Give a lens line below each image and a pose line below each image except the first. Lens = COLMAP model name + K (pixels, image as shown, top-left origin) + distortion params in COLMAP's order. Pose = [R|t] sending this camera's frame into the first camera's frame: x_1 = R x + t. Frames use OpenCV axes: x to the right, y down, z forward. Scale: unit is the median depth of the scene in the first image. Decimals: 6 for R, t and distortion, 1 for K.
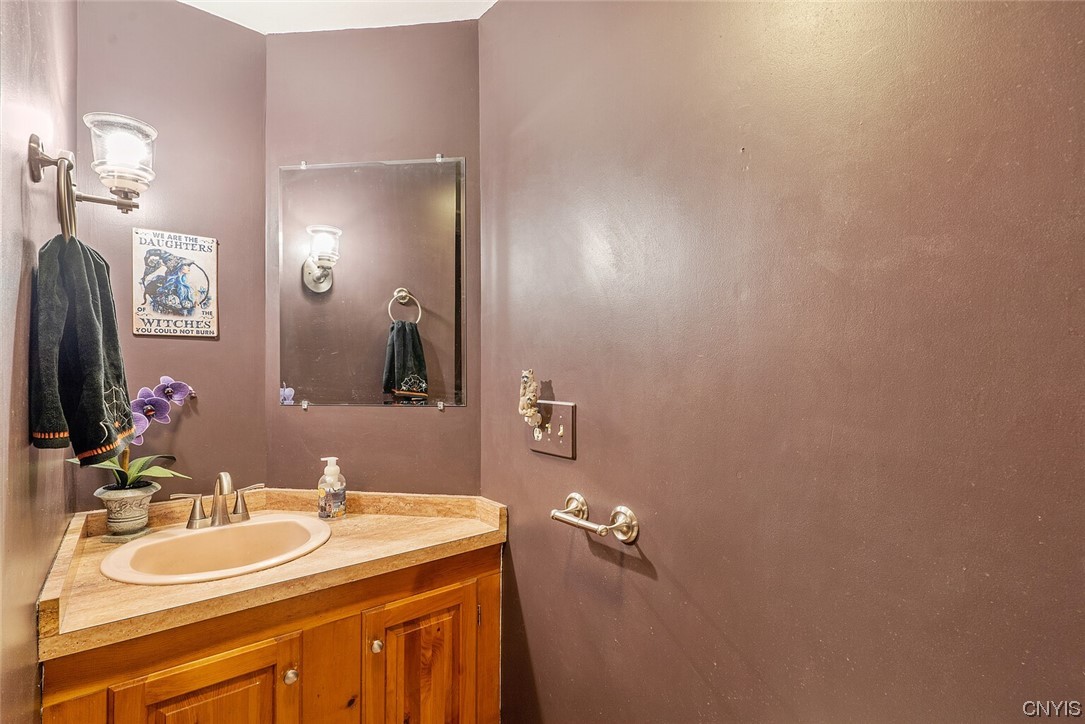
lens RADIAL K [[492.0, 0, 540.2], [0, 492.0, 364.1], [0, 0, 1]] dist [-0.000705, 0.000884]
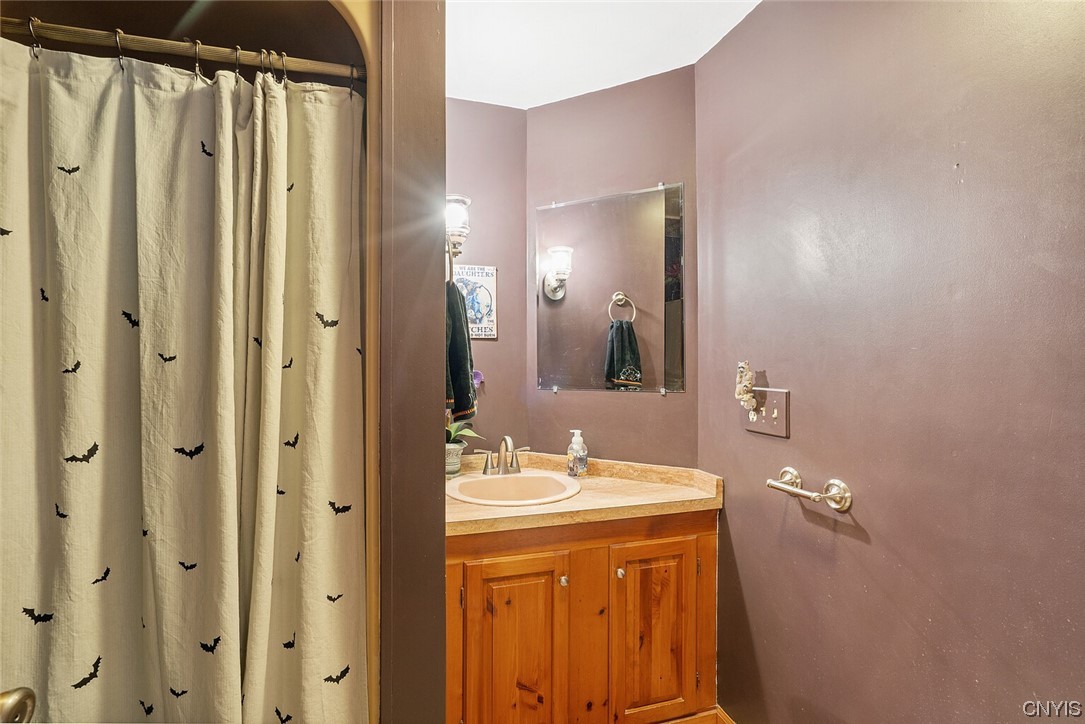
lens RADIAL K [[492.2, 0, 542.5], [0, 492.2, 362.0], [0, 0, 1]] dist [0.000231, 0.000902]
pose [[0.929787, -0.003274, -0.368083, -0.035214], [0.007177, 0.999932, 0.009237, -0.001104], [0.368028, -0.011230, 0.929747, -0.245896]]
